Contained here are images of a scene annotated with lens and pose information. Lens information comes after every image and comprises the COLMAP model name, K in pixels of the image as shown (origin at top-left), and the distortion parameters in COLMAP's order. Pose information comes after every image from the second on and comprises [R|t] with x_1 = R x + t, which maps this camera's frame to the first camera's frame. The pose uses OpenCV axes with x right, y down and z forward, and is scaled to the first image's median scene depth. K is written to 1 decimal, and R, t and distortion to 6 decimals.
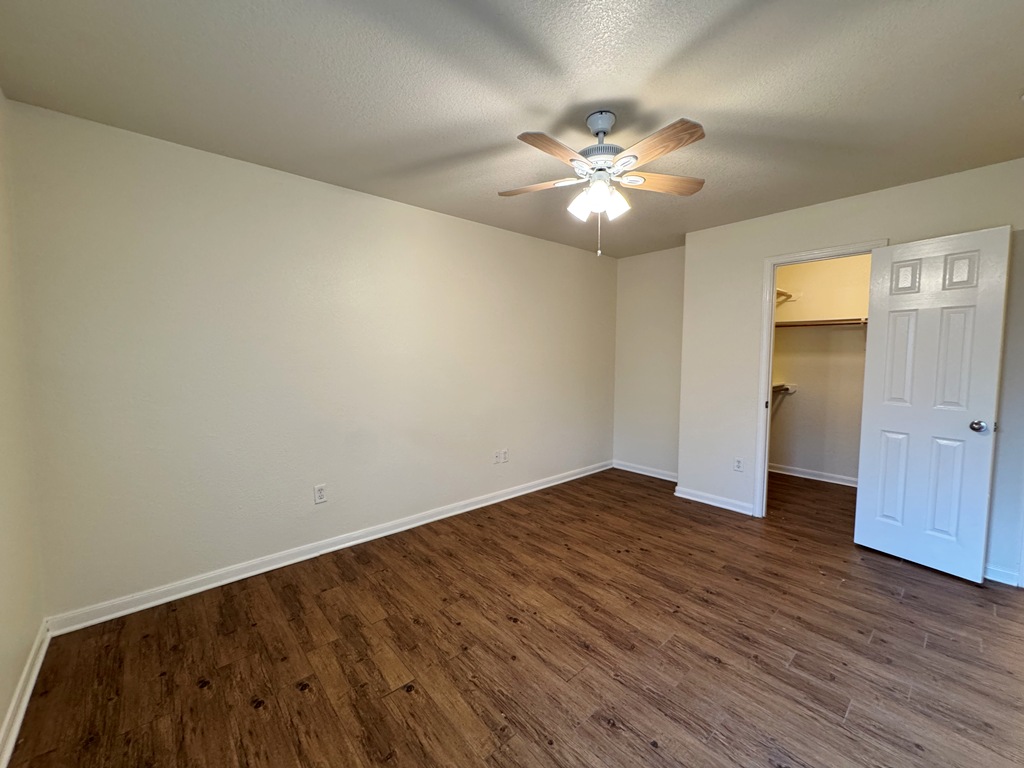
lens RADIAL K [[411.7, 0, 511.3], [0, 411.7, 382.6], [0, 0, 1]] dist [-0.001767, 0.000343]
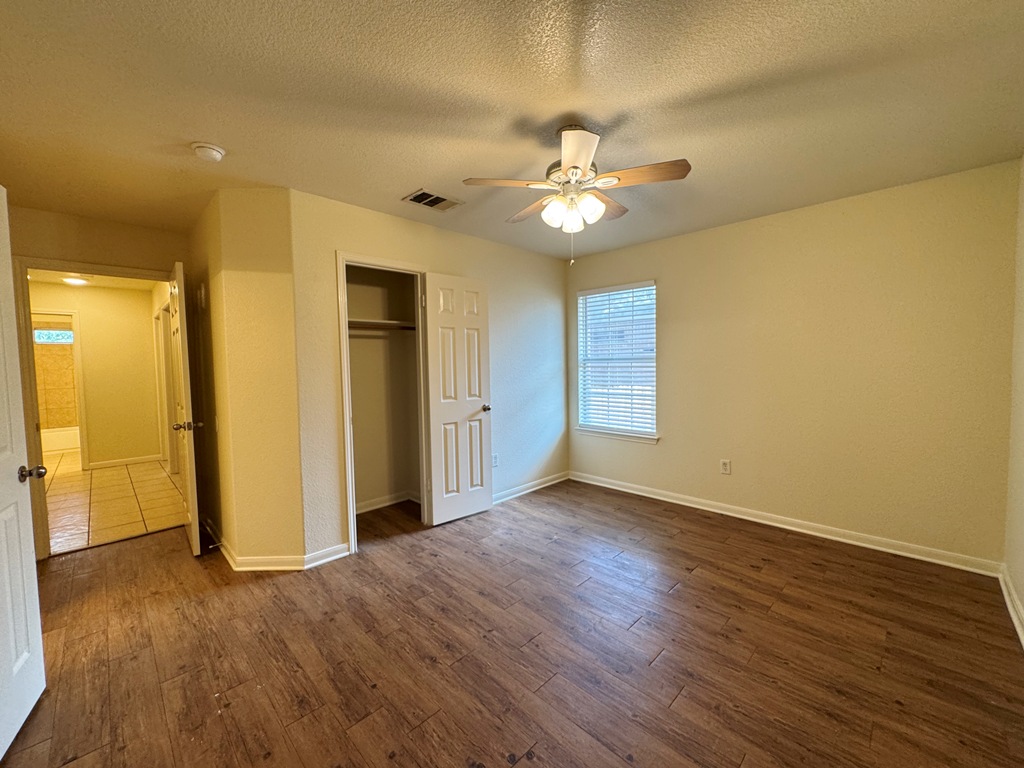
lens RADIAL K [[411.7, 0, 511.3], [0, 411.7, 382.6], [0, 0, 1]] dist [-0.001767, 0.000343]
pose [[-0.997938, 0.018316, -0.061512, 0.370085], [0.011041, 0.993120, 0.116583, -0.118198], [0.063224, 0.115664, -0.991274, 1.745736]]
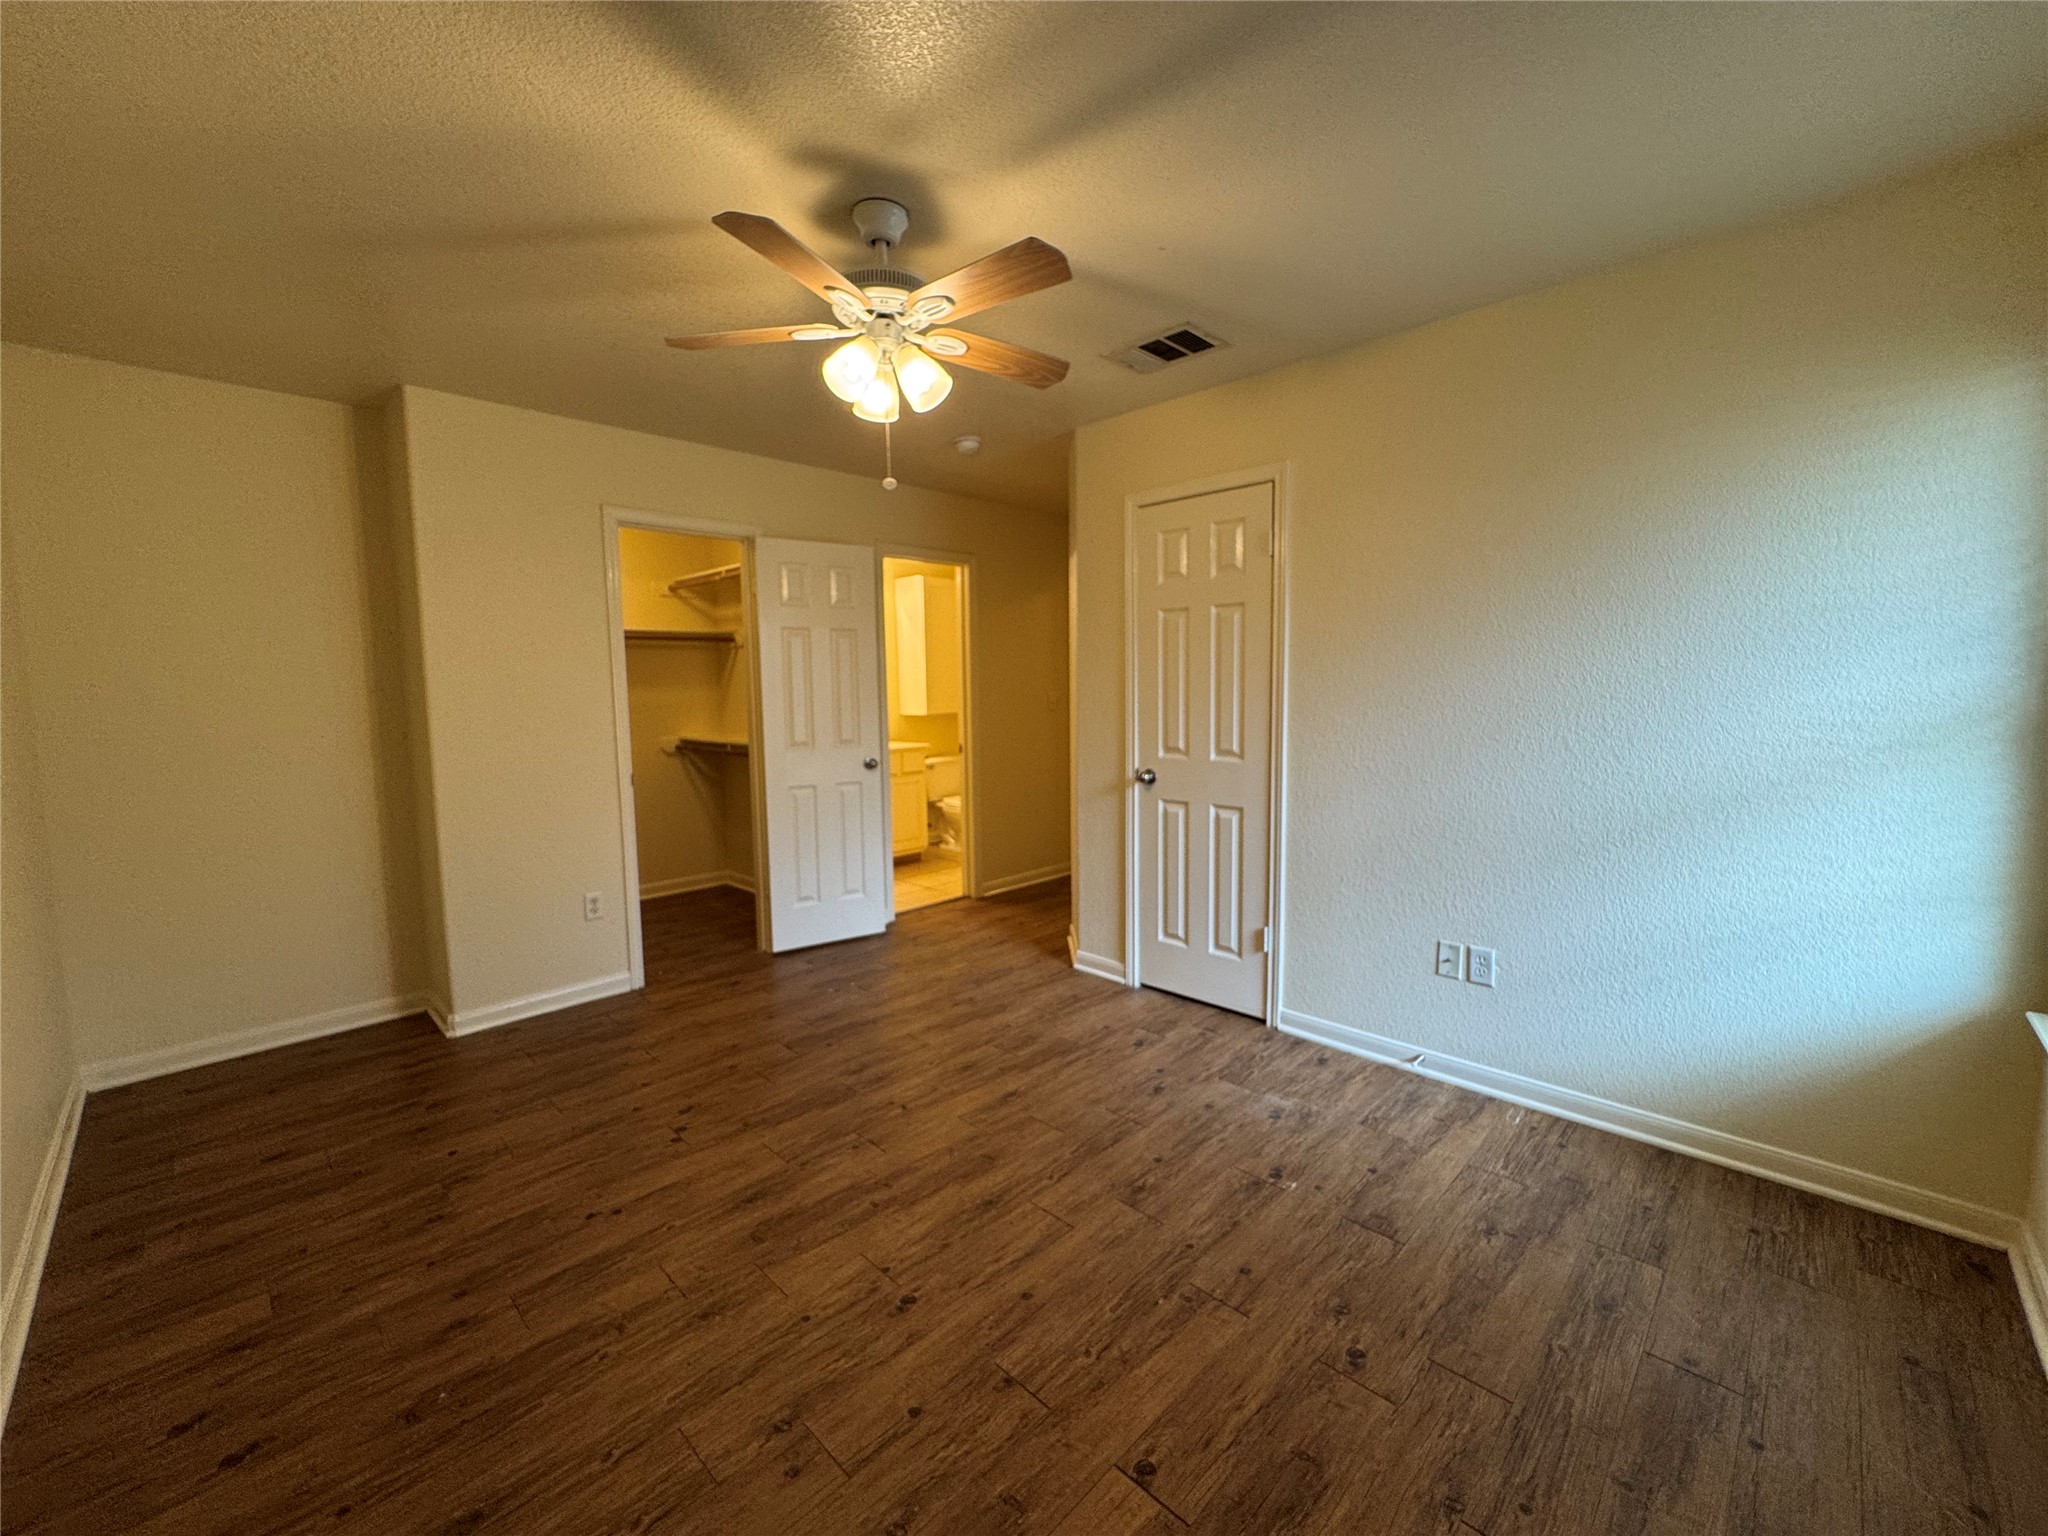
lens RADIAL K [[823.4, 0, 1022.6], [0, 823.4, 765.1], [0, 0, 1]] dist [-0.001767, 0.000343]
pose [[-0.071661, -0.096617, 0.992739, -0.719342], [0.080888, 0.991456, 0.102331, -0.052498], [-0.994144, 0.087633, -0.063233, 0.794413]]
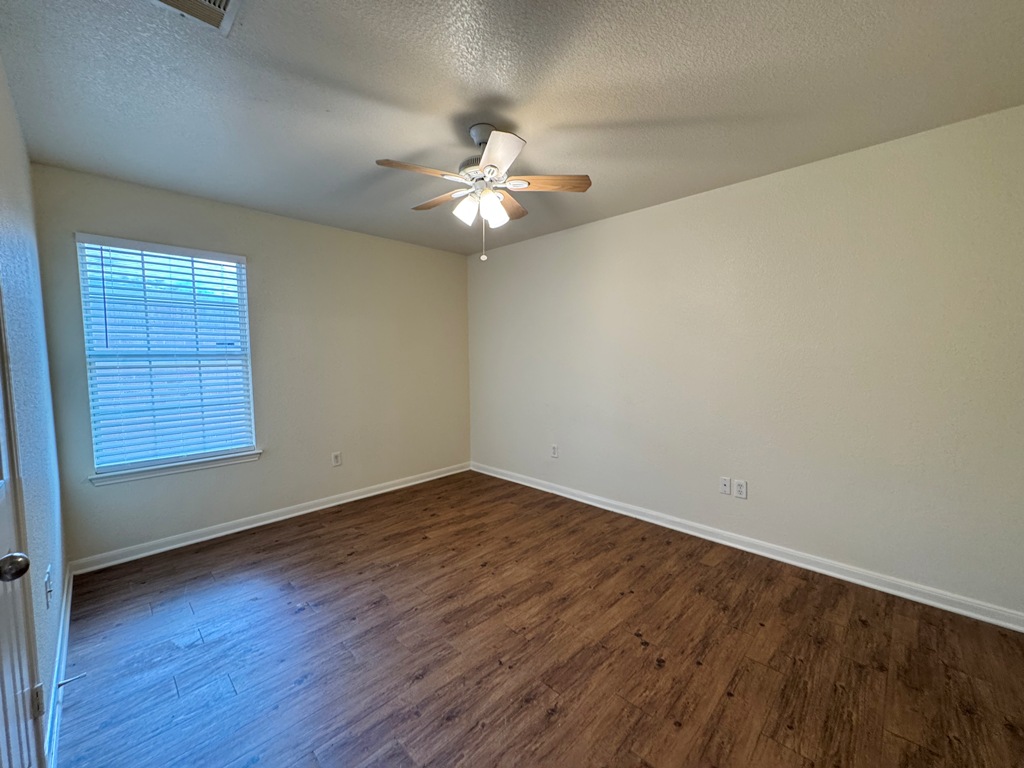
lens RADIAL K [[411.7, 0, 511.3], [0, 411.7, 382.6], [0, 0, 1]] dist [-0.001767, 0.000343]
pose [[0.072044, 0.066531, -0.995180, 1.102595], [-0.058149, 0.996356, 0.062400, -0.056404], [0.995705, 0.053373, 0.075651, 0.859889]]
